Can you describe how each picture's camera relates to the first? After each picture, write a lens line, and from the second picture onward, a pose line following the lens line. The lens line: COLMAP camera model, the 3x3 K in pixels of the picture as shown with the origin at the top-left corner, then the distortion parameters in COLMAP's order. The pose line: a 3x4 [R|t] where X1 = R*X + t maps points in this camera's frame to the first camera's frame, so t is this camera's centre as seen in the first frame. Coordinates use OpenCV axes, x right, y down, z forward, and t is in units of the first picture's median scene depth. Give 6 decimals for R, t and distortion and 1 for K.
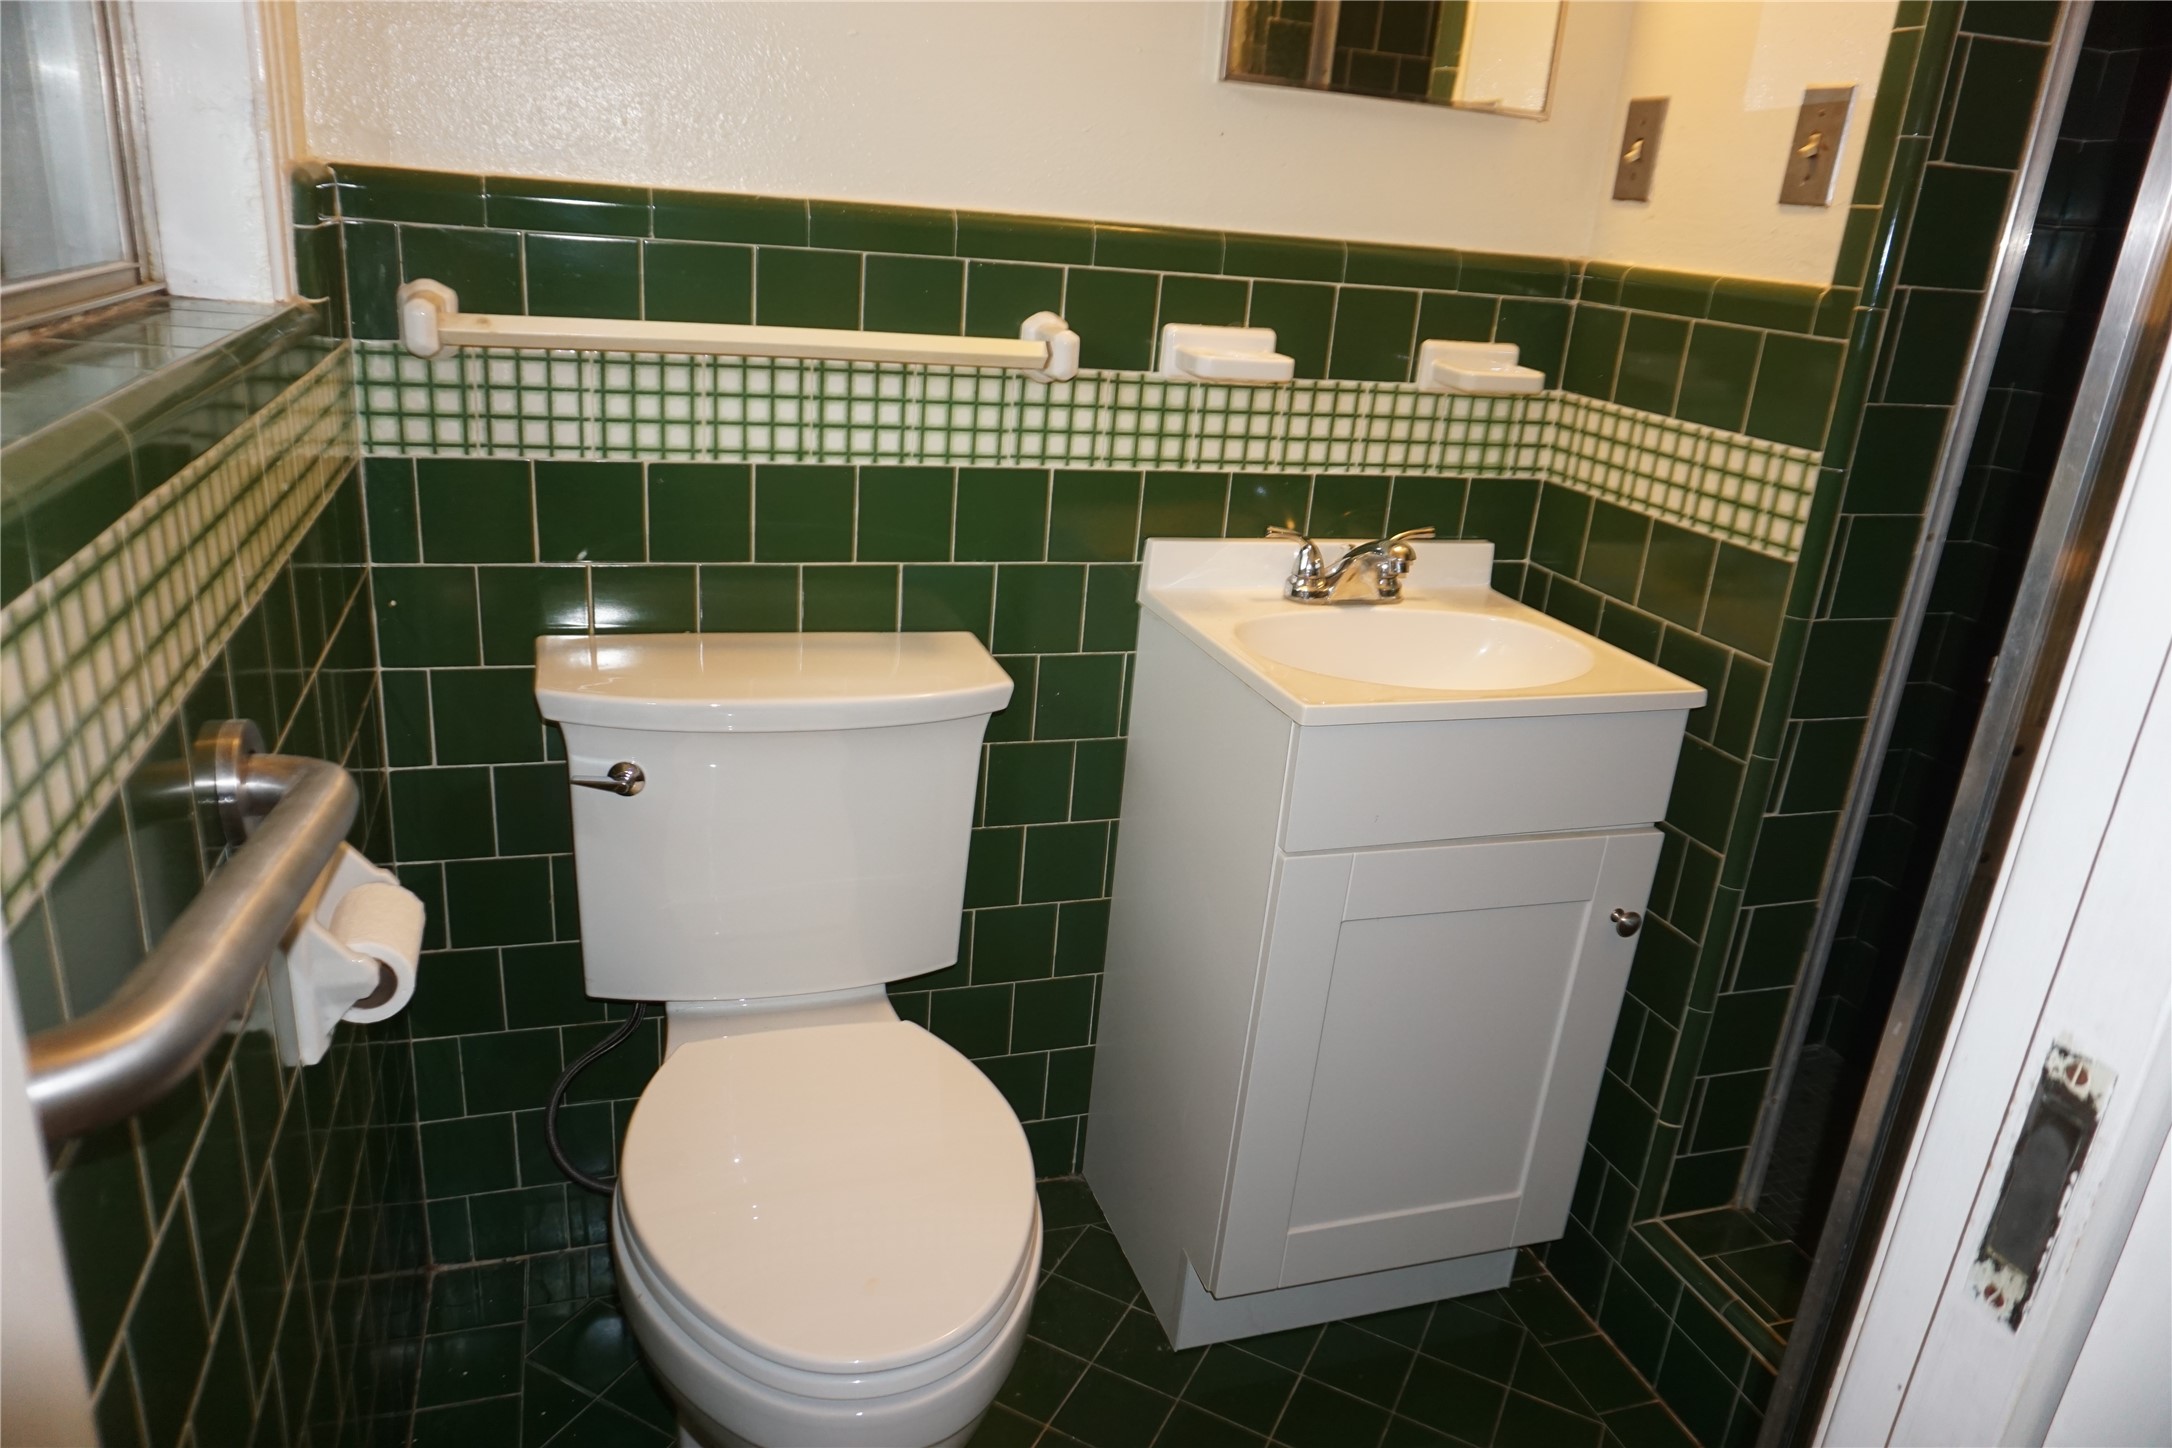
lens RADIAL K [[1459.8, 0, 1086.0], [0, 1459.8, 724.0], [0, 0, 1]] dist [-0.055294, 0.048239]
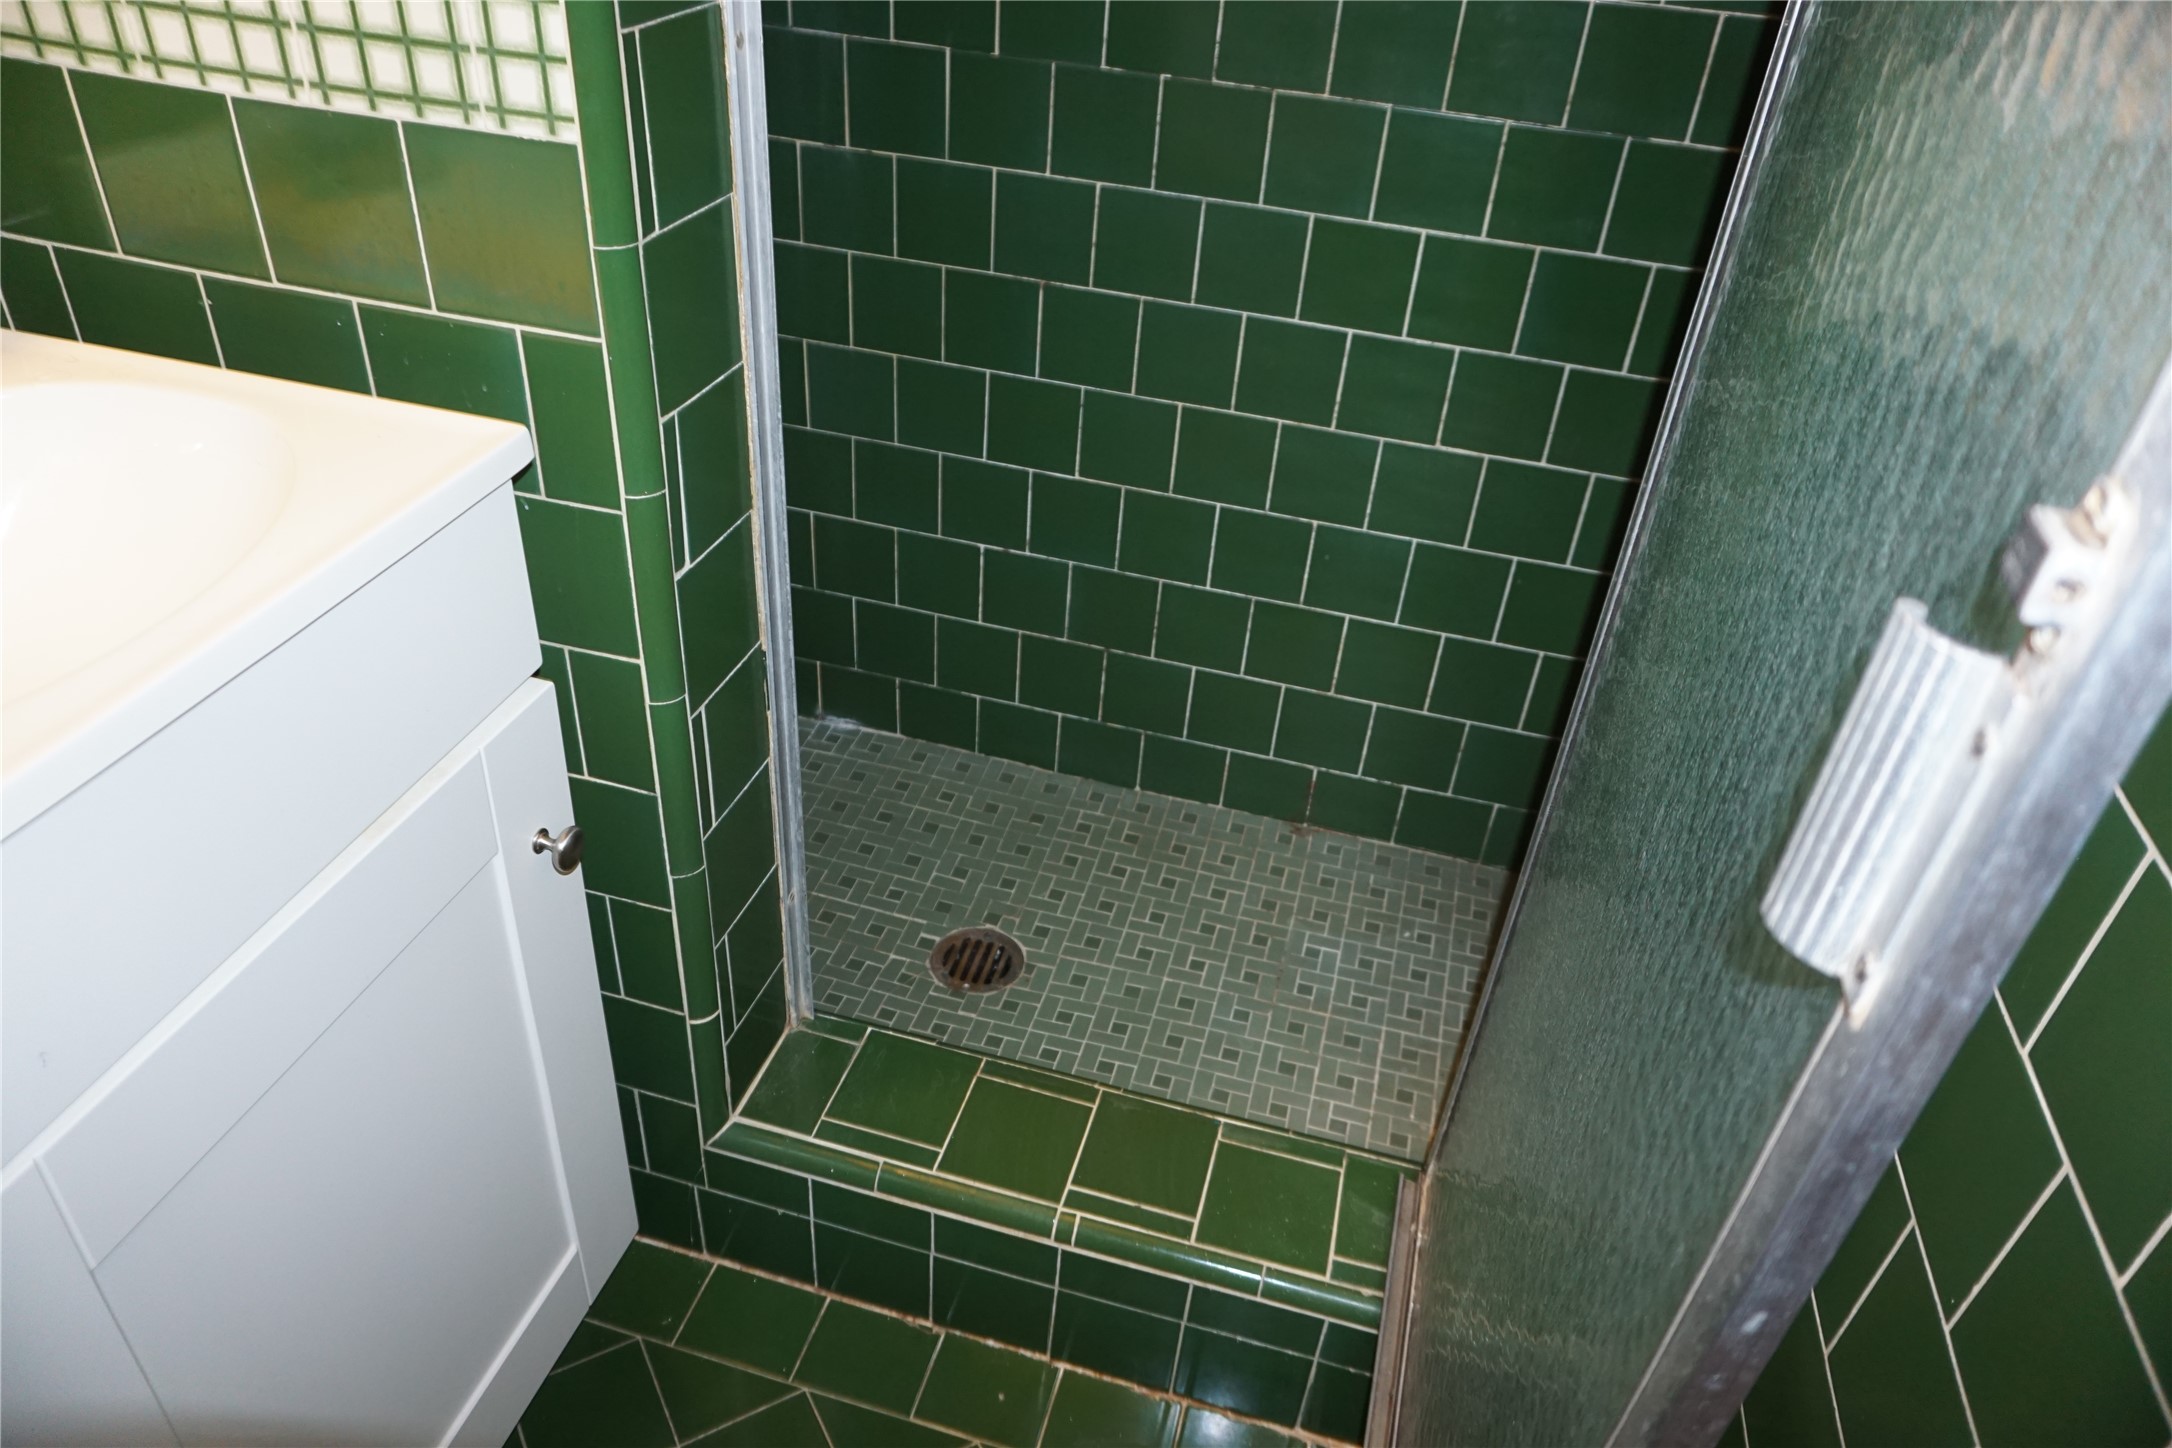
lens RADIAL K [[1416.1, 0, 1086.0], [0, 1416.1, 724.0], [0, 0, 1]] dist [-0.039861, -0.001198]
pose [[0.550081, -0.505198, 0.664970, 0.135457], [0.255199, 0.859866, 0.442158, -0.099375], [-0.795163, -0.073523, 0.601922, 0.489280]]
